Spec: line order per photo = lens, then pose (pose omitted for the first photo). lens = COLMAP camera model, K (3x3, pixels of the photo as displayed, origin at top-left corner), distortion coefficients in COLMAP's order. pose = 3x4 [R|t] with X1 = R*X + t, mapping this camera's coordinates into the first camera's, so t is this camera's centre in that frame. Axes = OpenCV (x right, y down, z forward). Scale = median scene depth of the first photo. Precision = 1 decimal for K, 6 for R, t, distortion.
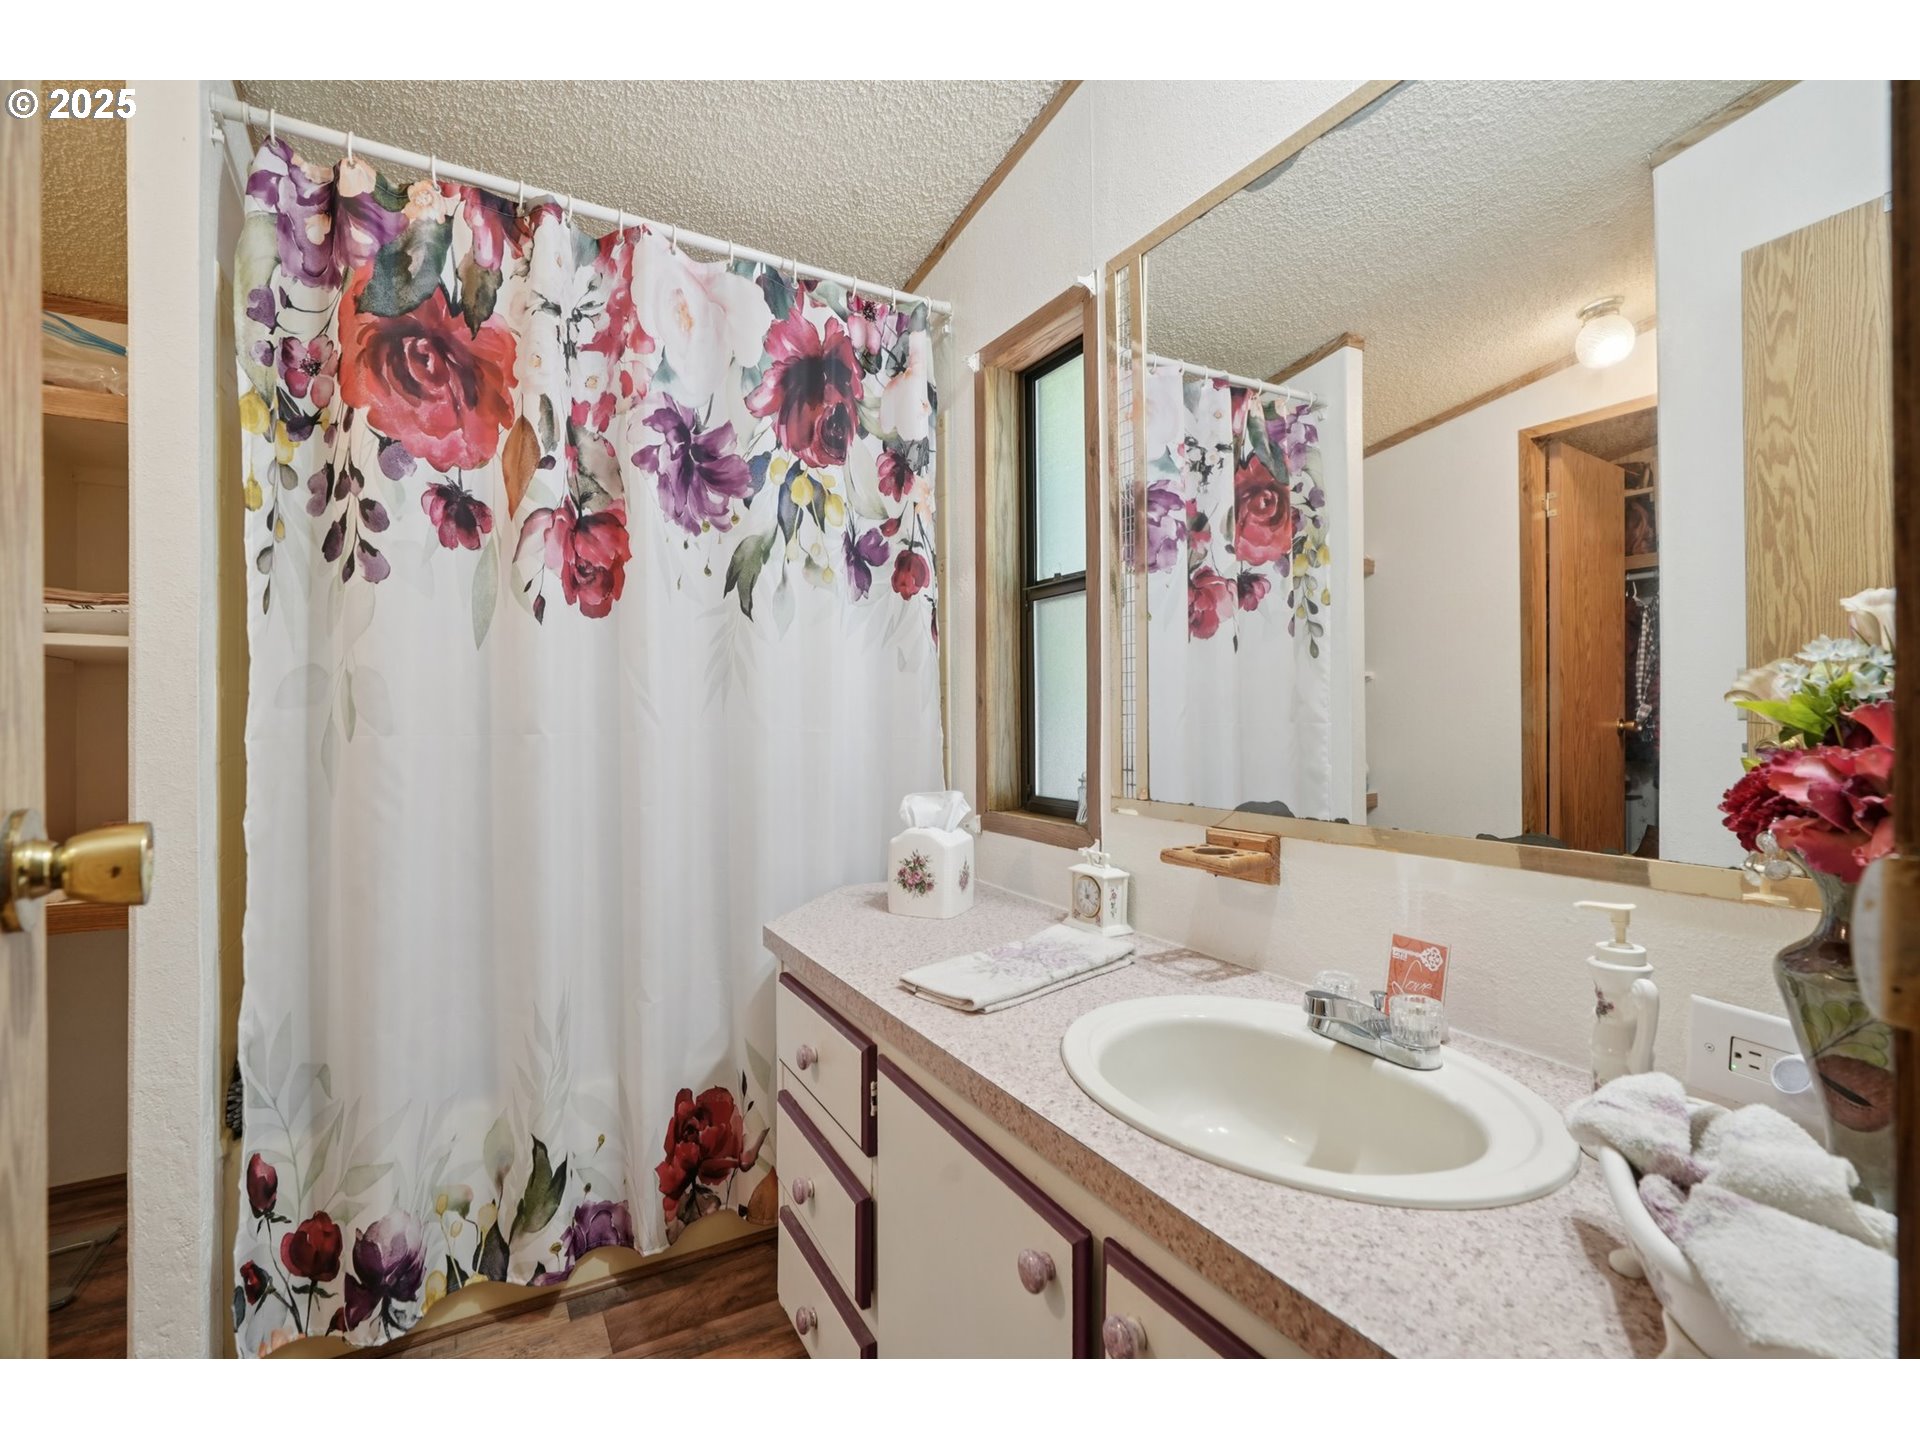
lens RADIAL K [[870.0, 0, 968.4], [0, 870.0, 717.7], [0, 0, 1]] dist [-0.015388, 0.000346]
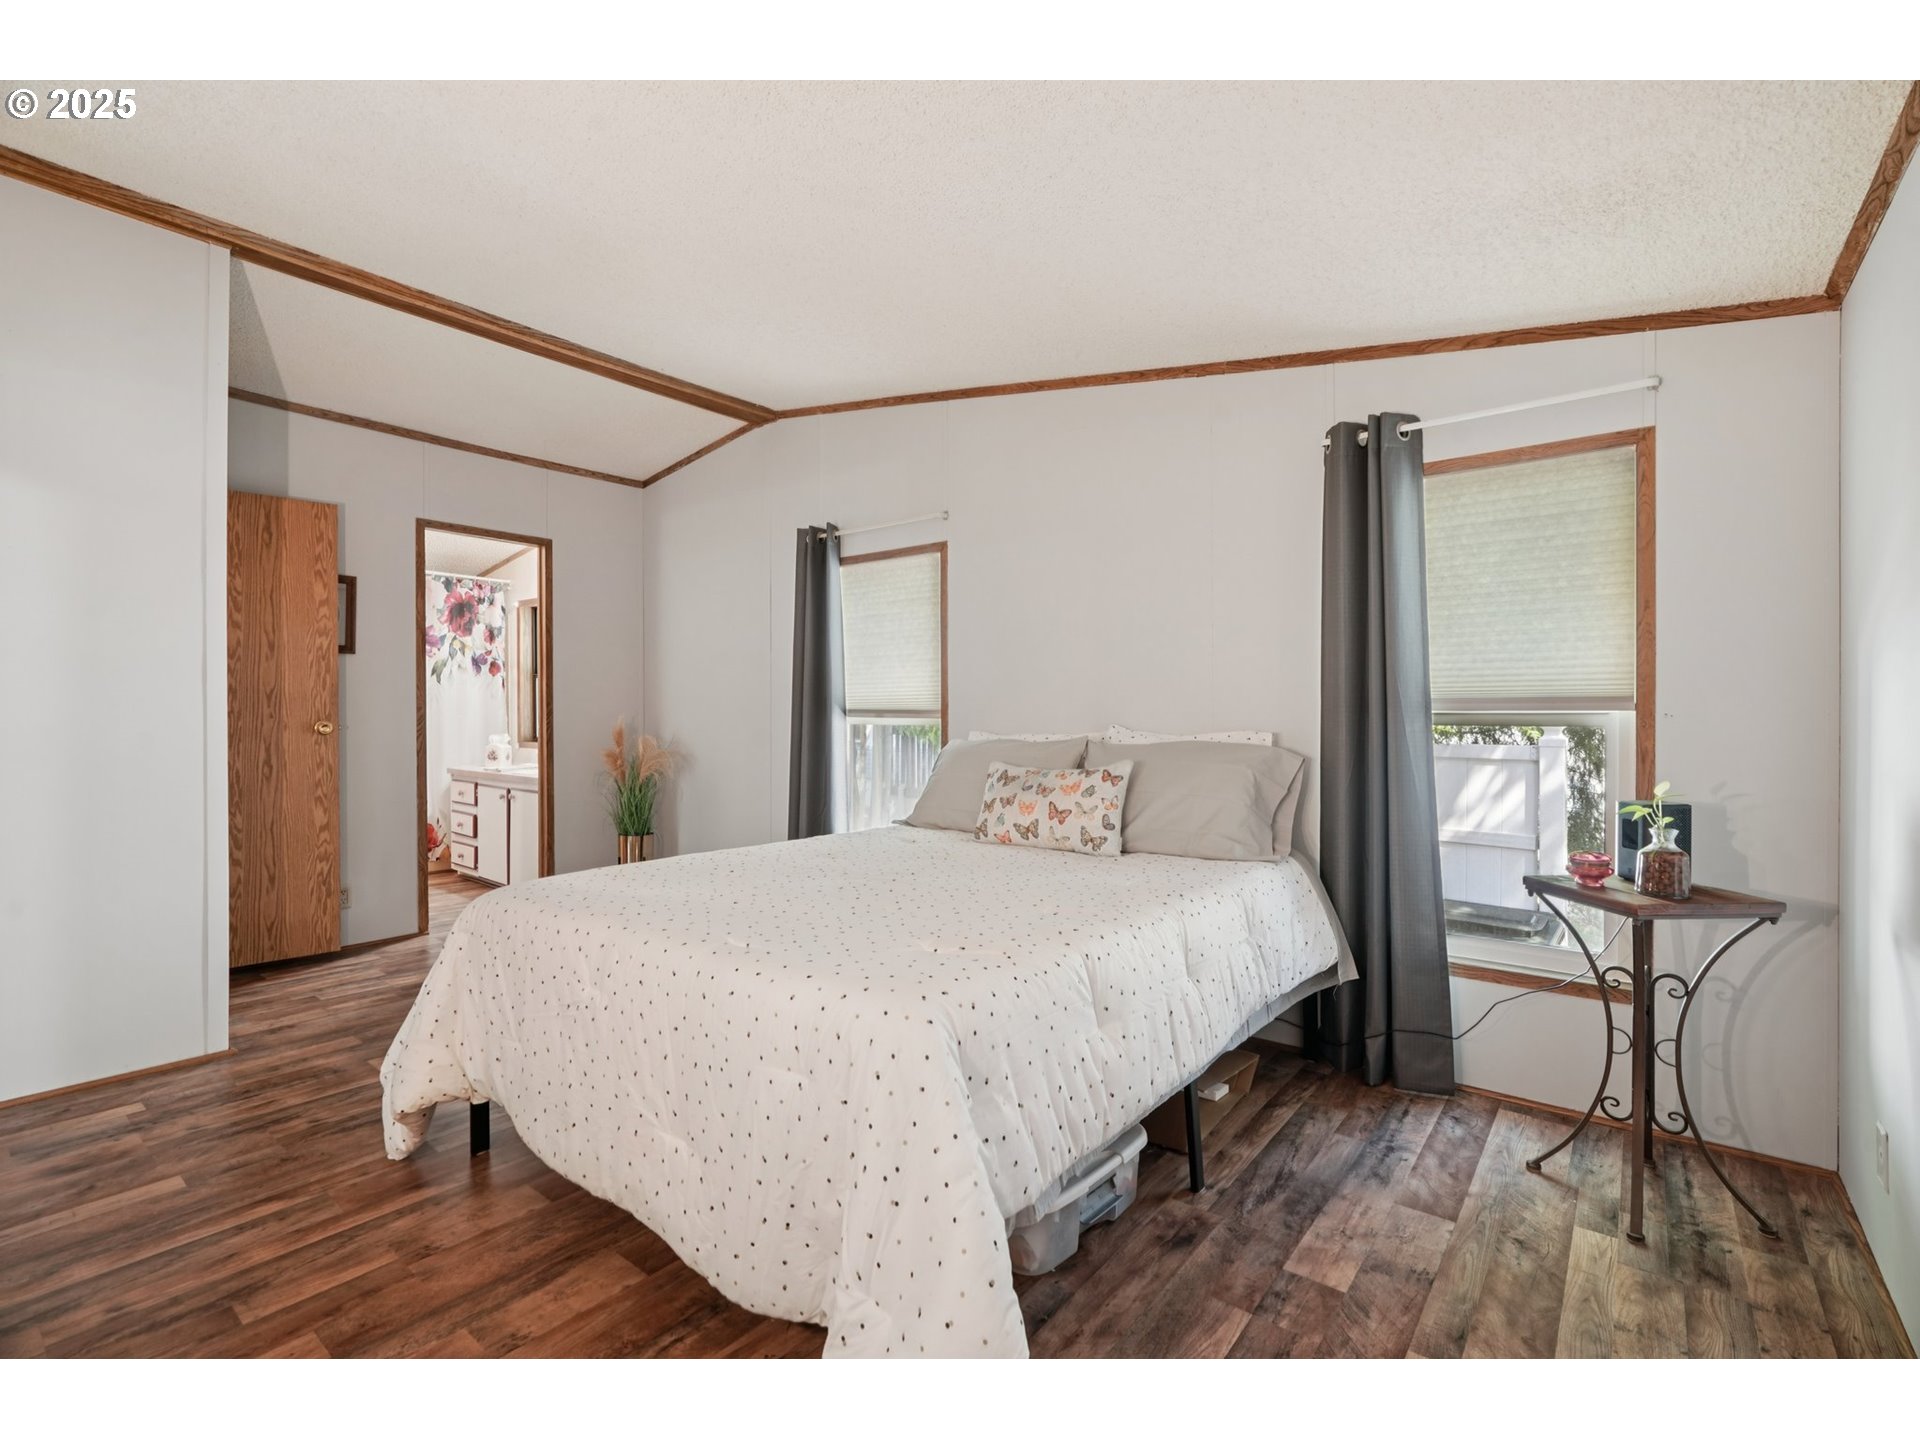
lens RADIAL K [[870.0, 0, 968.4], [0, 870.0, 717.7], [0, 0, 1]] dist [-0.015388, 0.000346]
pose [[0.933558, 0.001427, 0.358424, 0.424681], [-0.004879, 0.999950, 0.008726, -0.019405], [-0.358394, -0.009895, 0.933518, -2.646551]]
